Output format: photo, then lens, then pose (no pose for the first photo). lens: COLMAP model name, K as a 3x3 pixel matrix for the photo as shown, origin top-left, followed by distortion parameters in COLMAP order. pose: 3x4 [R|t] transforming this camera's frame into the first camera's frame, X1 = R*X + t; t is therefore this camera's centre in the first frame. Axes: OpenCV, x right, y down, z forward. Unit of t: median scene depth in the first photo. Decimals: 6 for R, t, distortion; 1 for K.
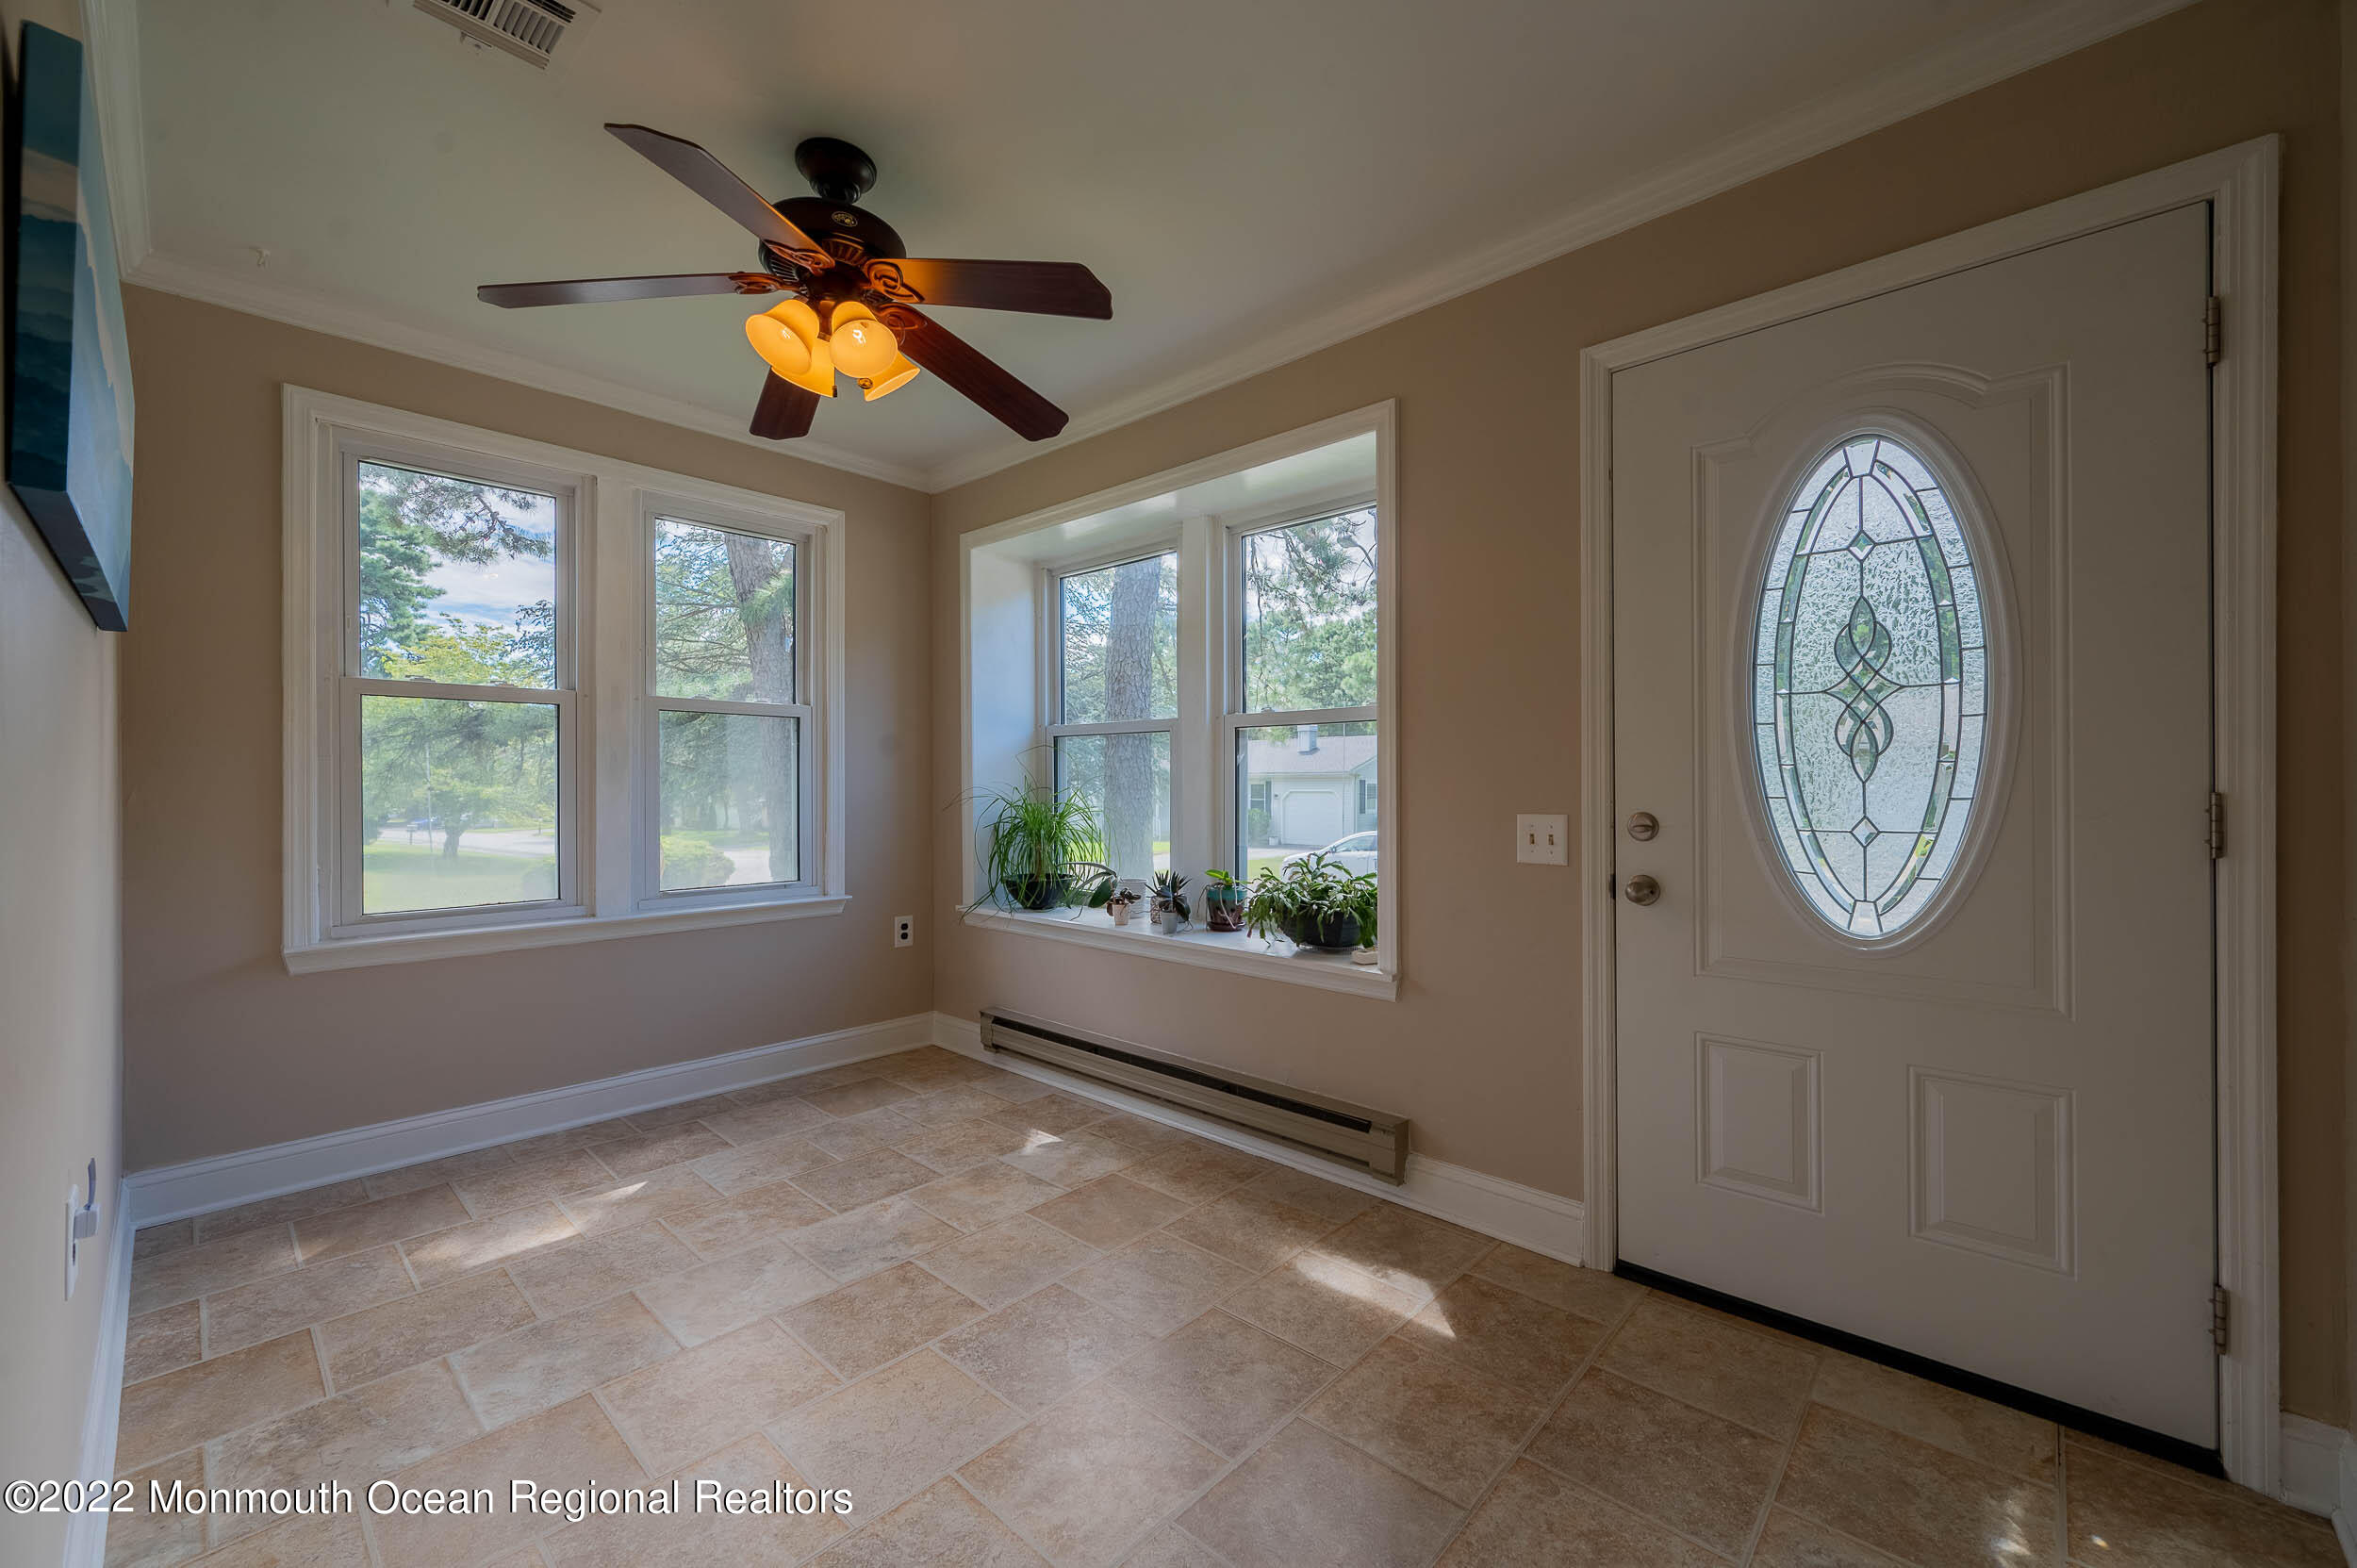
lens RADIAL K [[938.1, 0, 1173.6], [0, 938.1, 781.5], [0, 0, 1]] dist [-0.001587, 0.000147]
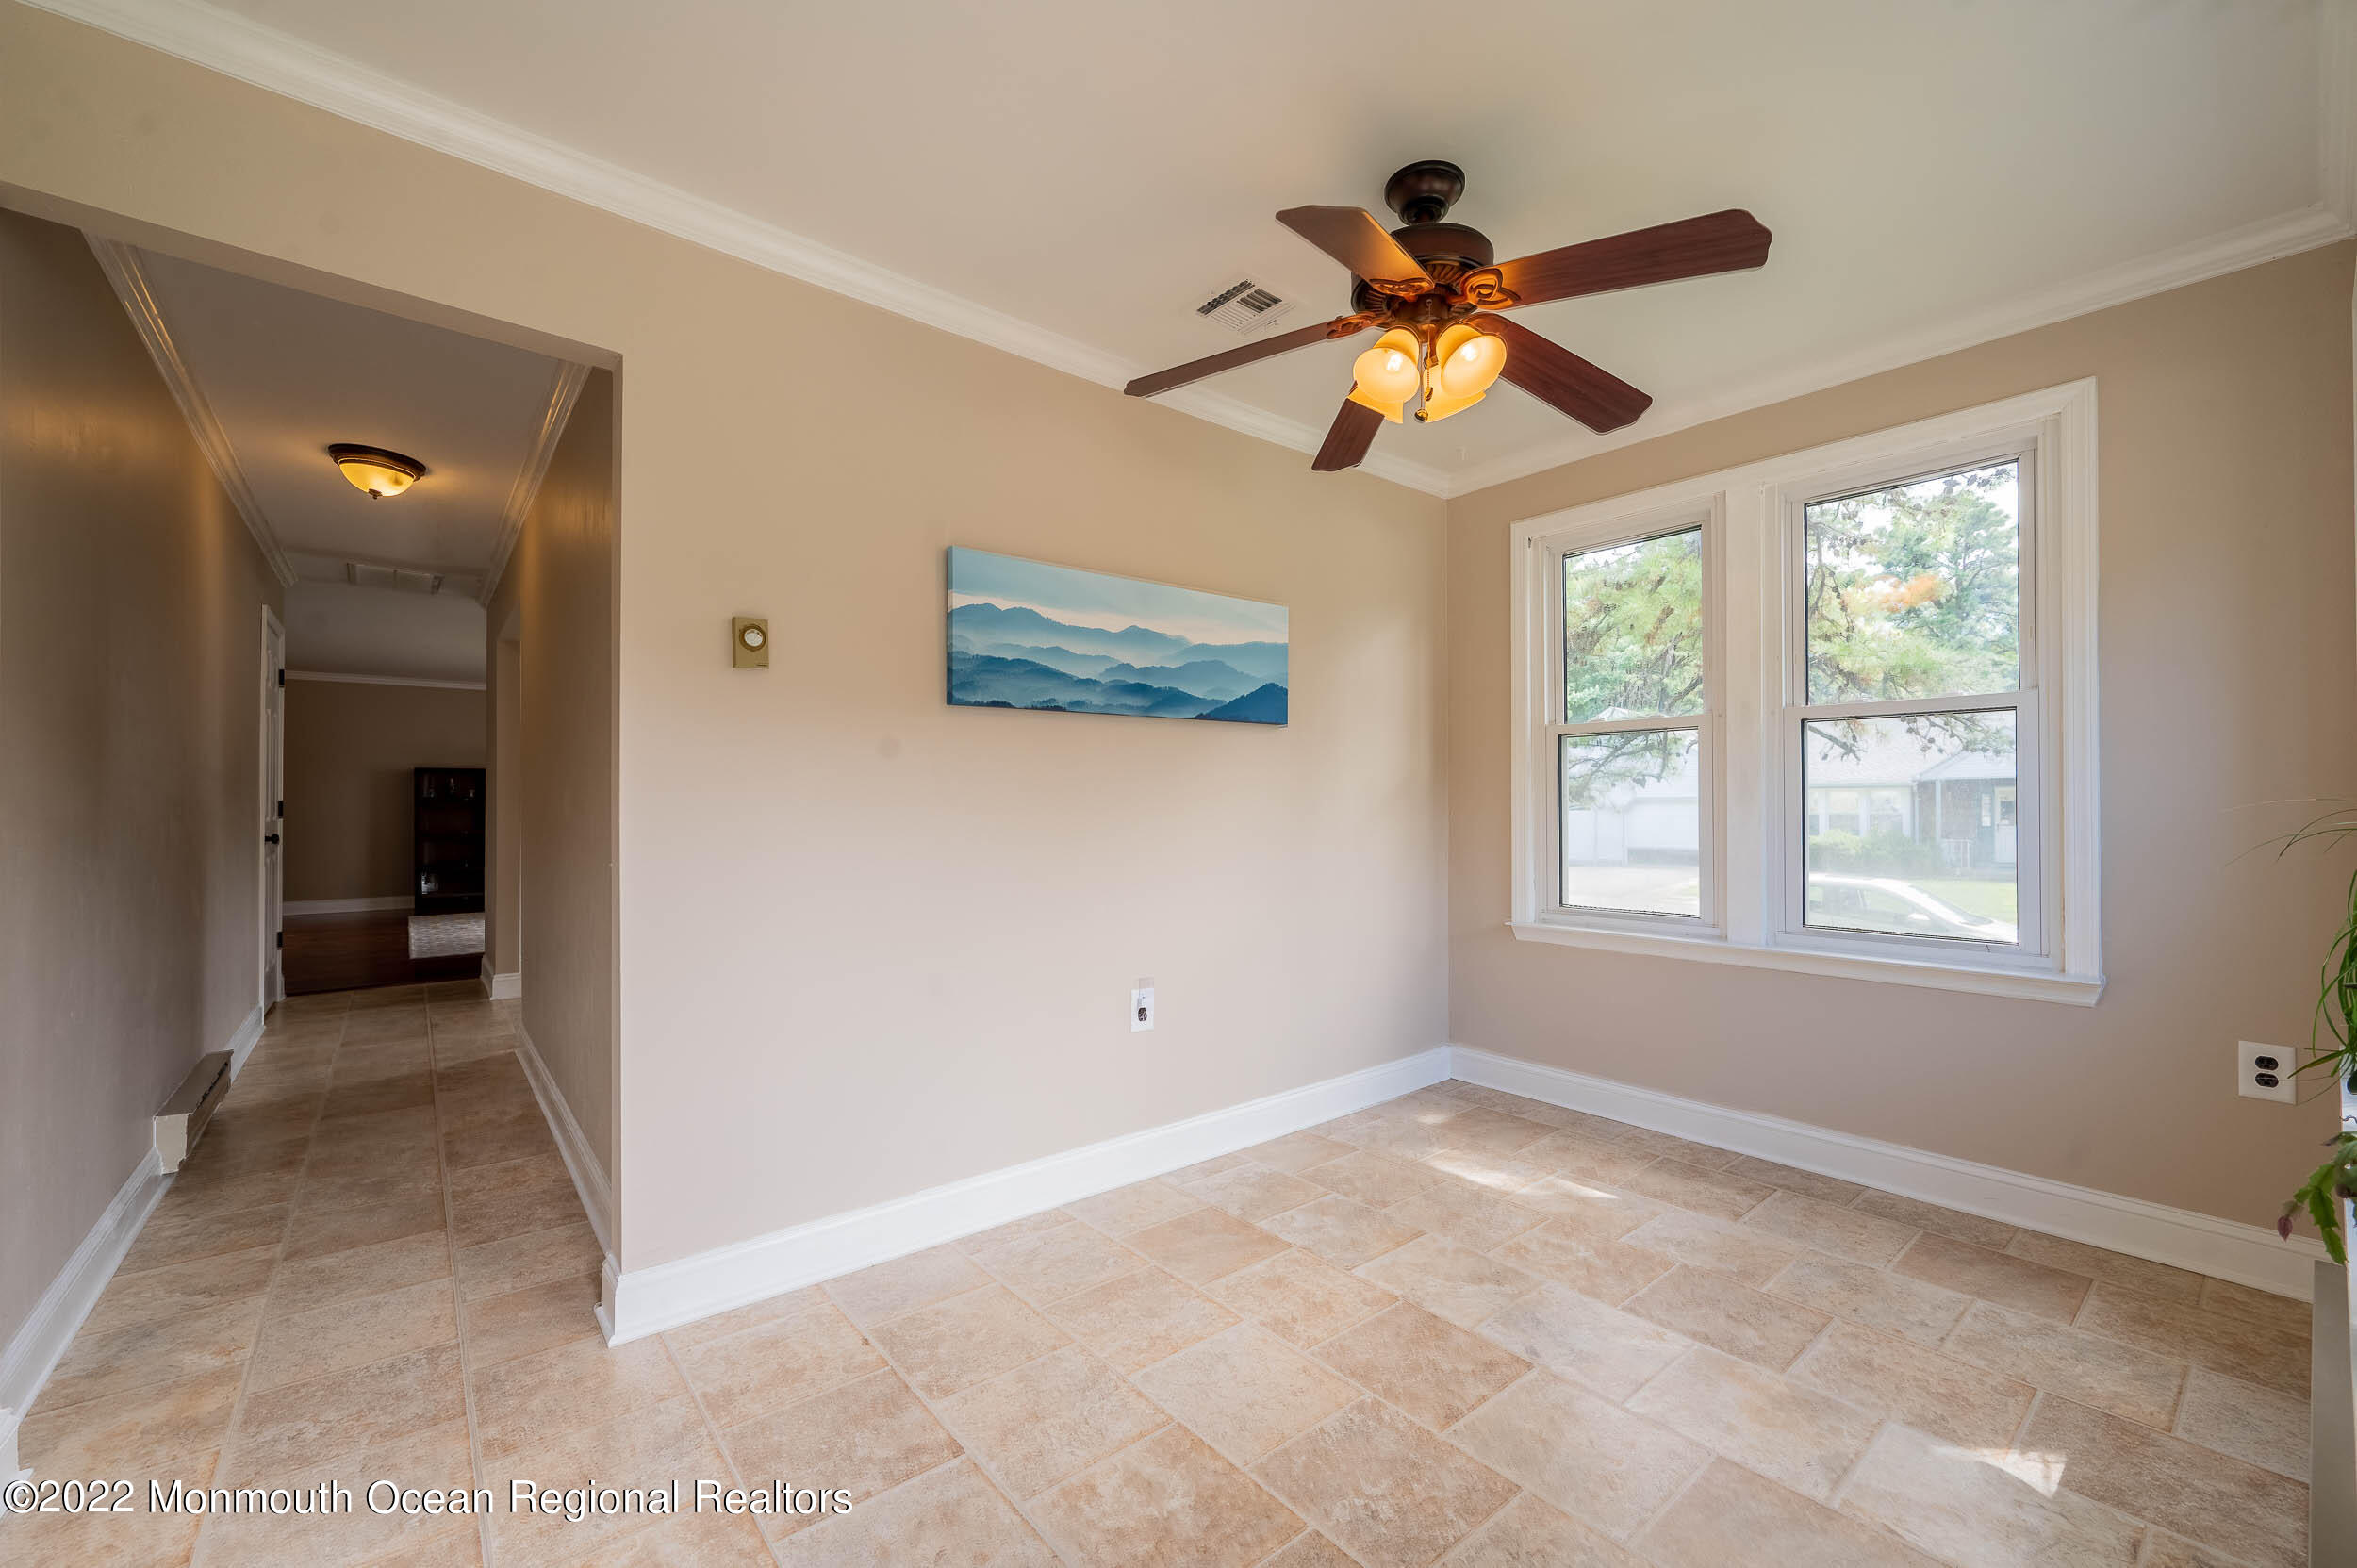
lens RADIAL K [[938.1, 0, 1173.6], [0, 938.1, 781.5], [0, 0, 1]] dist [-0.001587, 0.000147]
pose [[-0.126752, -0.018185, -0.991768, 0.498489], [0.010186, 0.999755, -0.019633, -0.009257], [0.991882, -0.012591, -0.126536, 0.630304]]
